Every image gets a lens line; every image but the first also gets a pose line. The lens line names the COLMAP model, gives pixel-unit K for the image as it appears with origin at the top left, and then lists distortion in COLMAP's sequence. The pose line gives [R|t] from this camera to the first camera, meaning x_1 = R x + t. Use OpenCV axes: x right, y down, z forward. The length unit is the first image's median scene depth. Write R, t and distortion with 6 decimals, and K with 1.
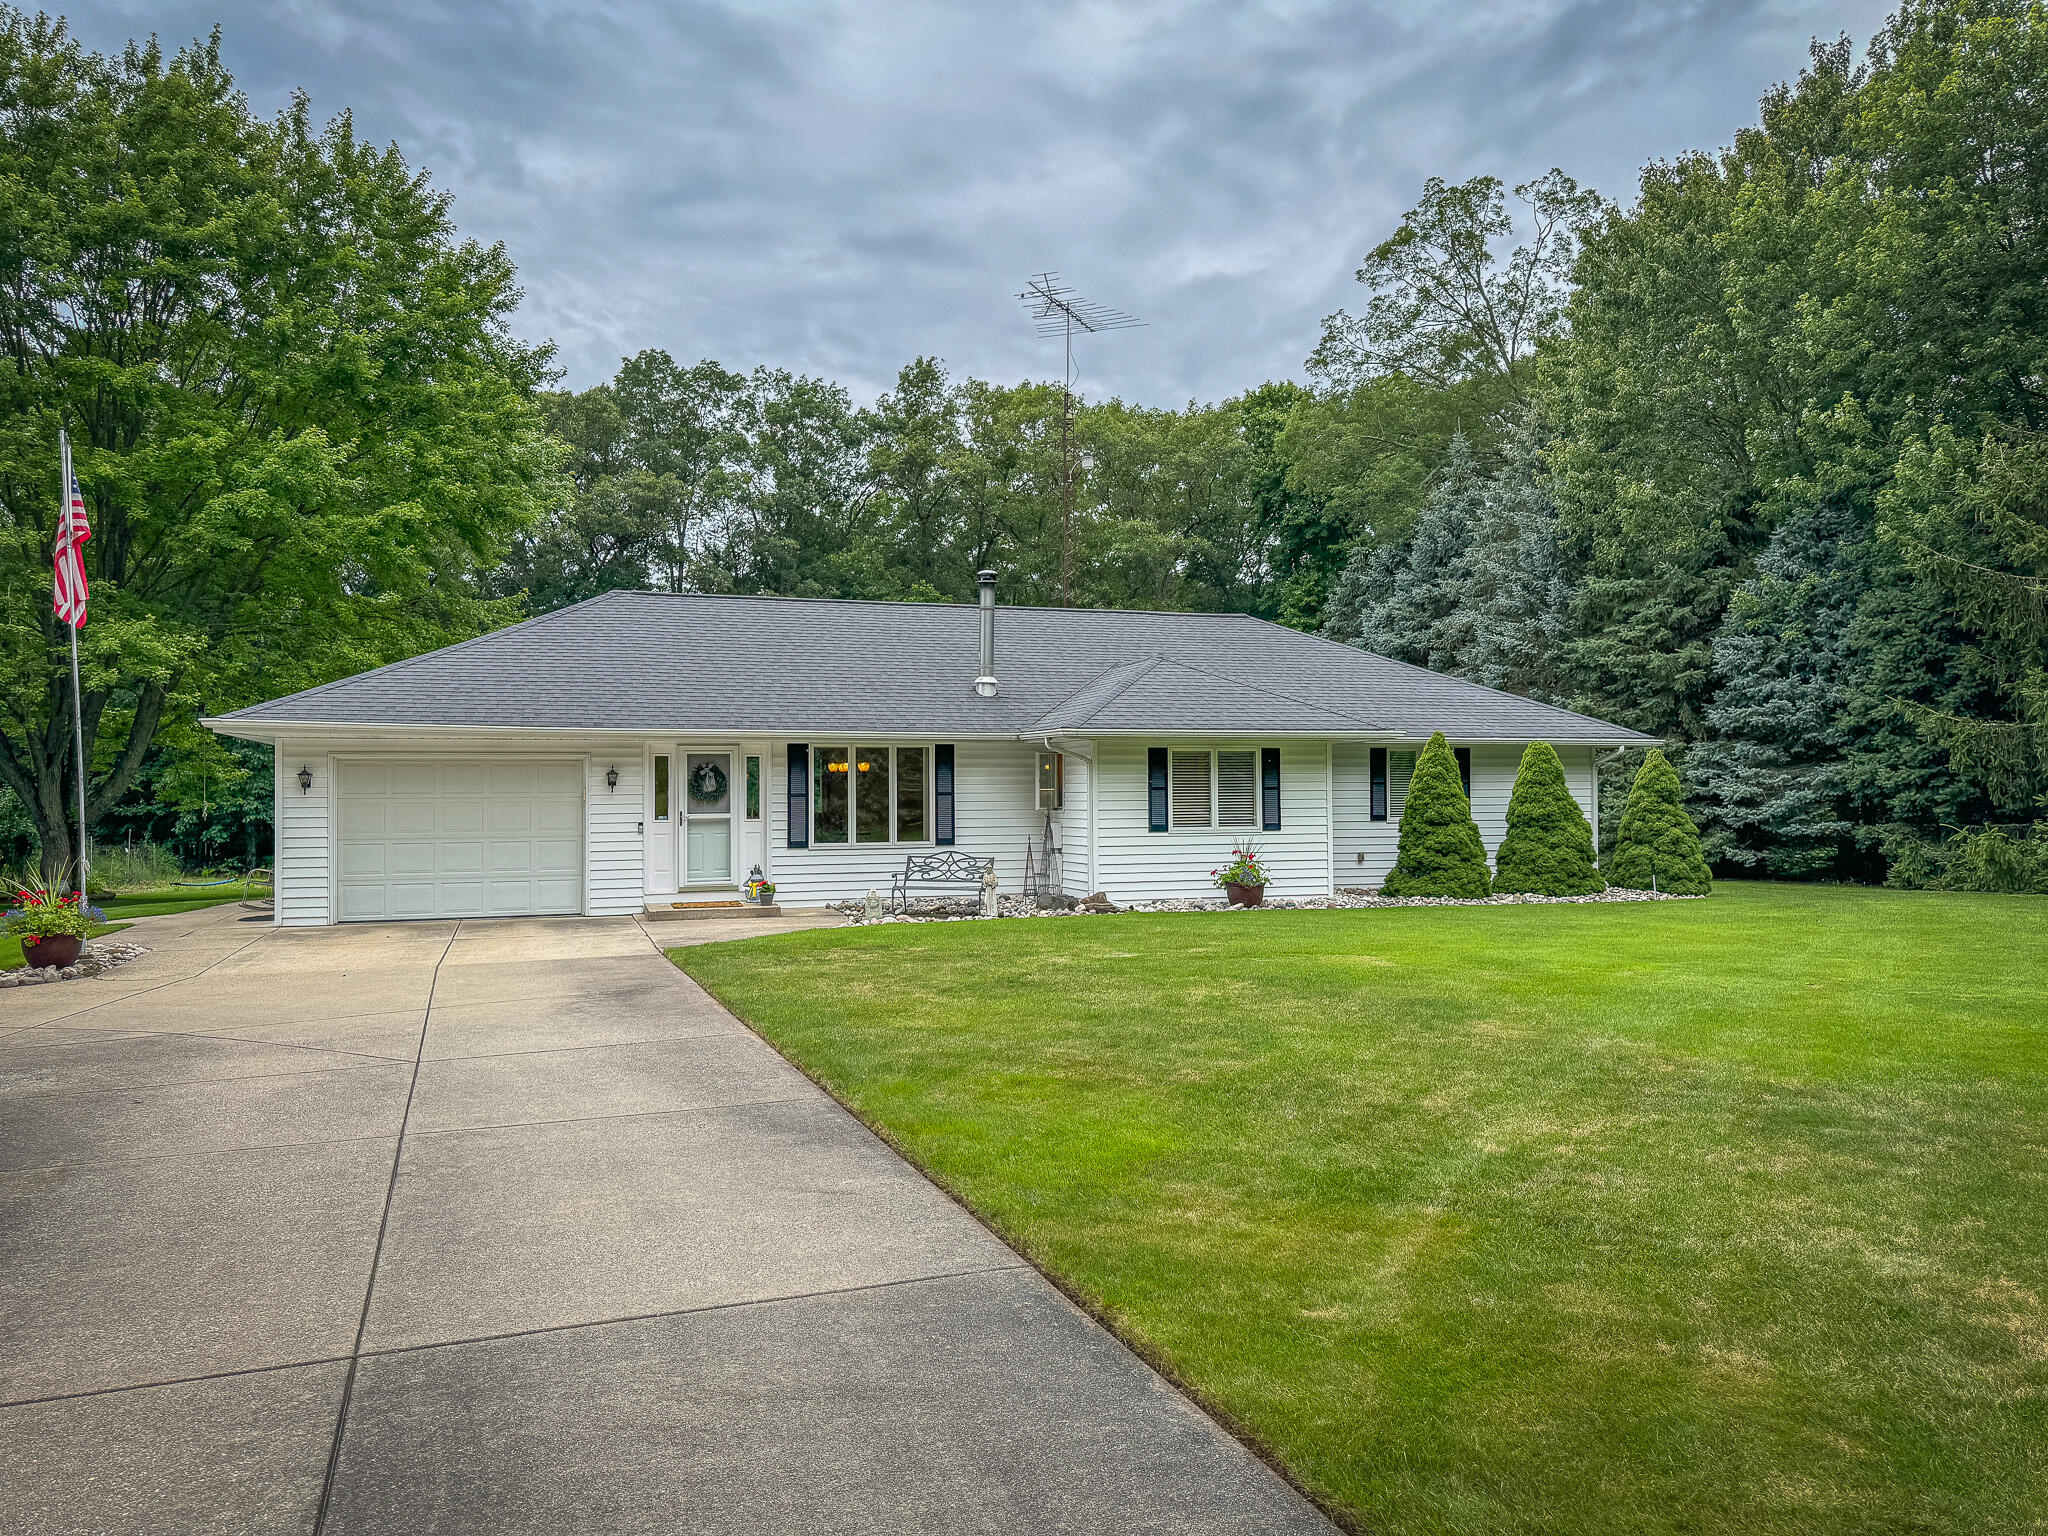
lens RADIAL K [[1448.2, 0, 1025.0], [0, 1448.2, 764.6], [0, 0, 1]] dist [0.009795, 0.003103]
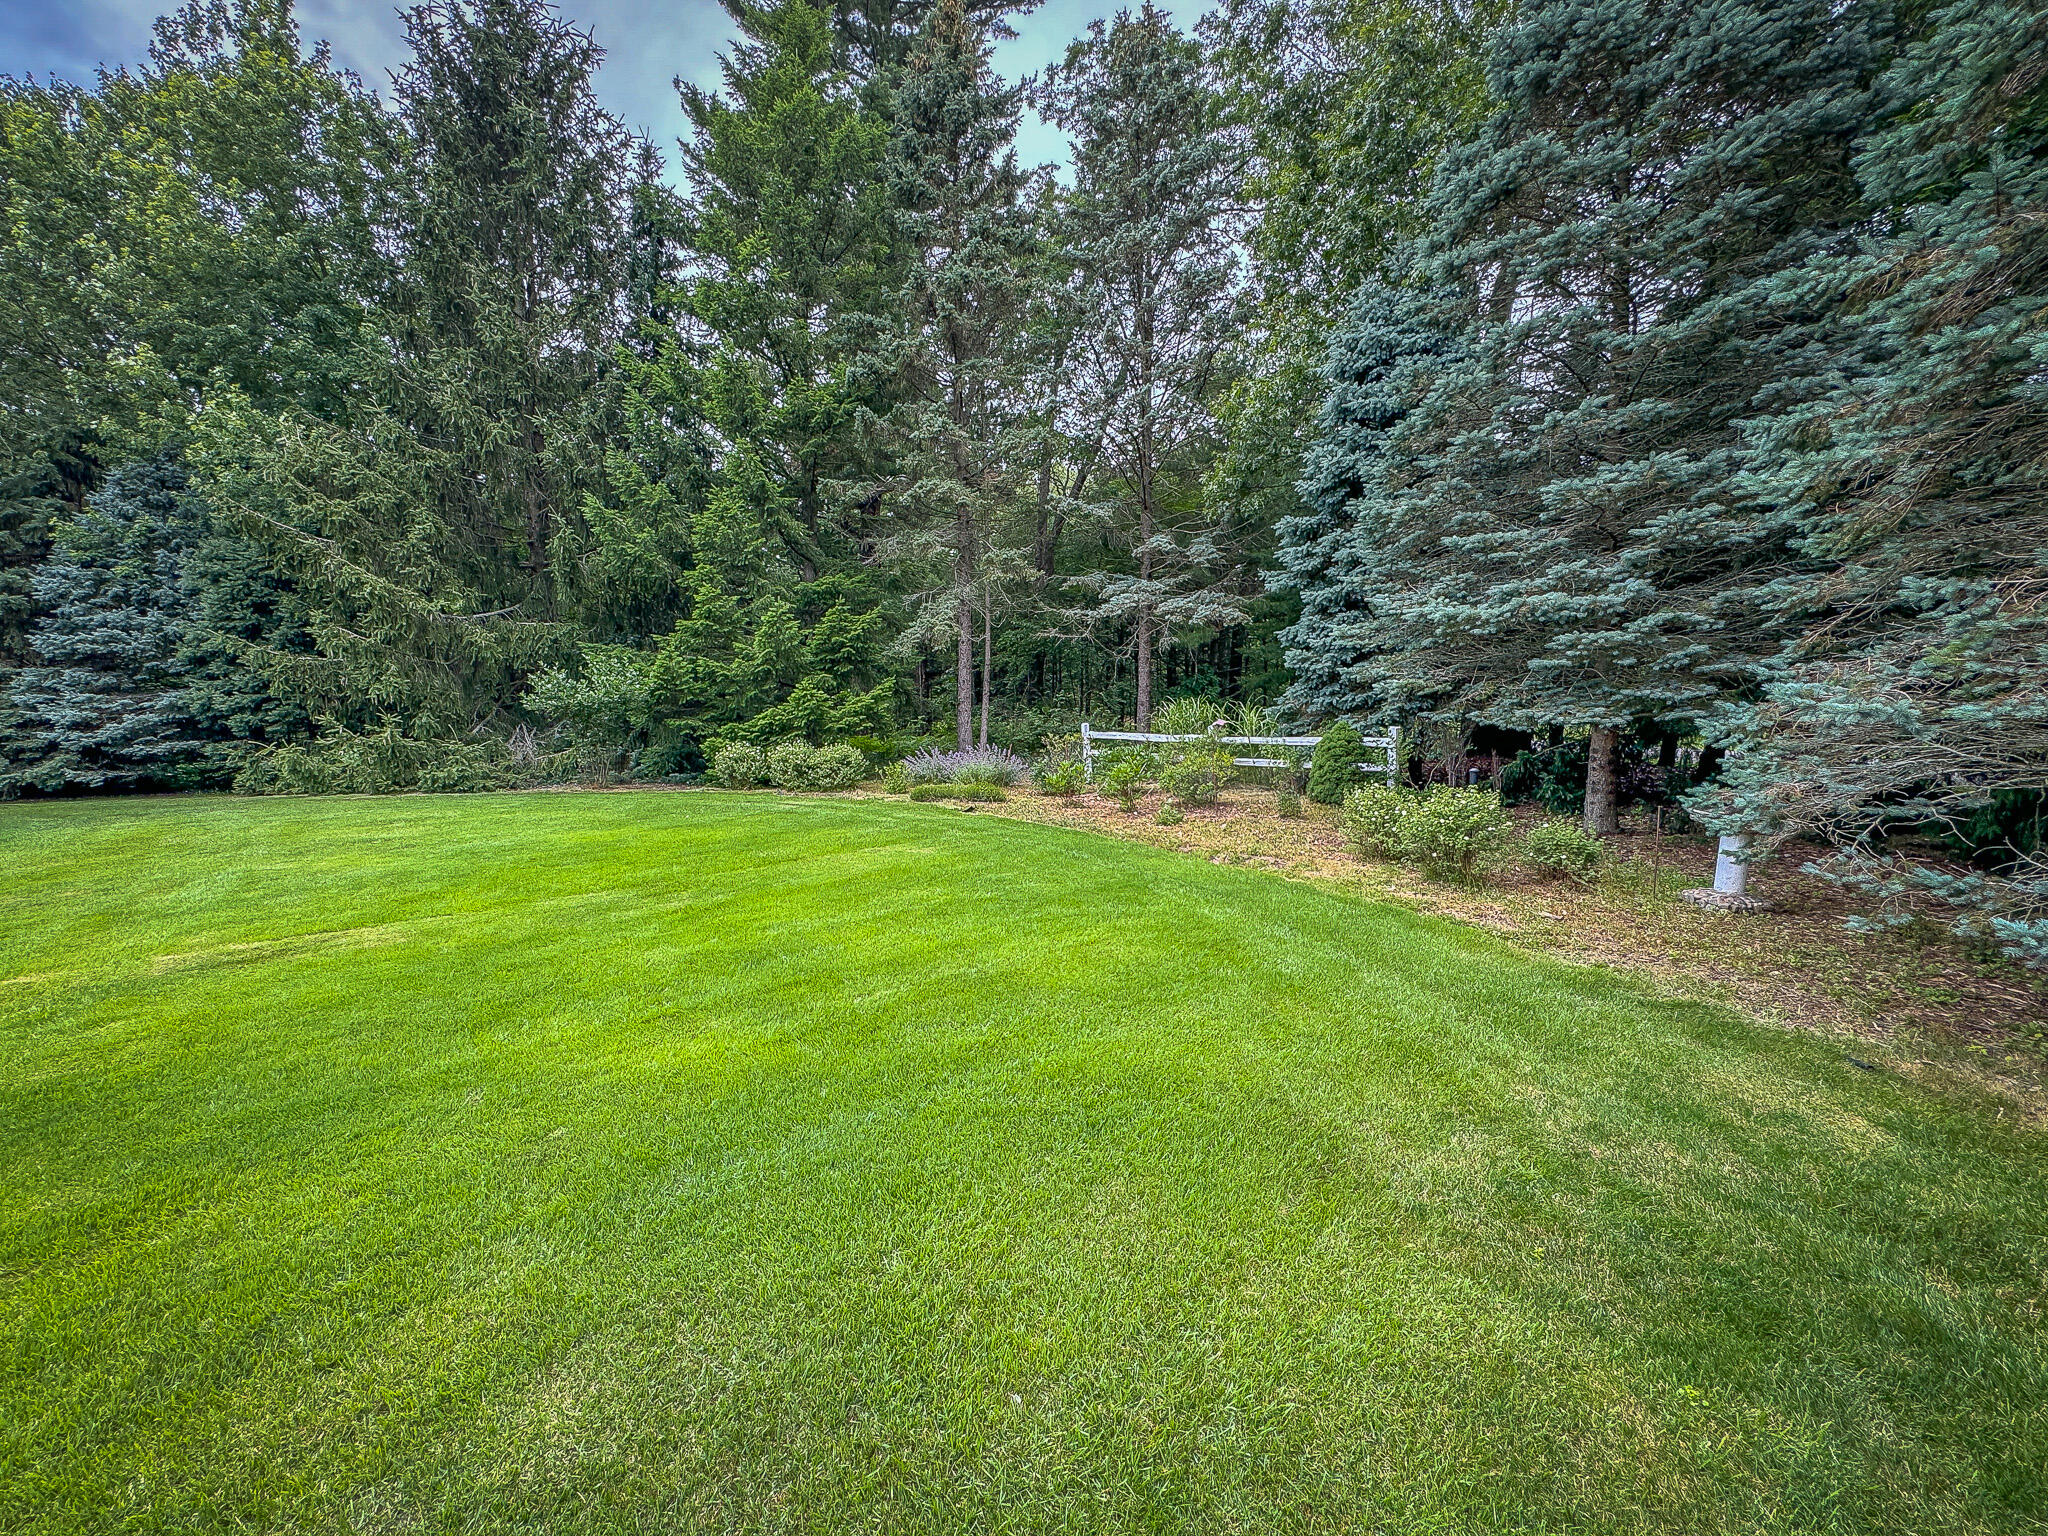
lens RADIAL K [[824.3, 0, 1024.1], [0, 824.3, 766.0], [0, 0, 1]] dist [0.002316, 0.000057]
pose [[0.390810, -0.072737, 0.917593, 0.217596], [-0.004303, 0.996718, 0.080842, 0.003619], [-0.920461, -0.035542, 0.389214, 0.142059]]
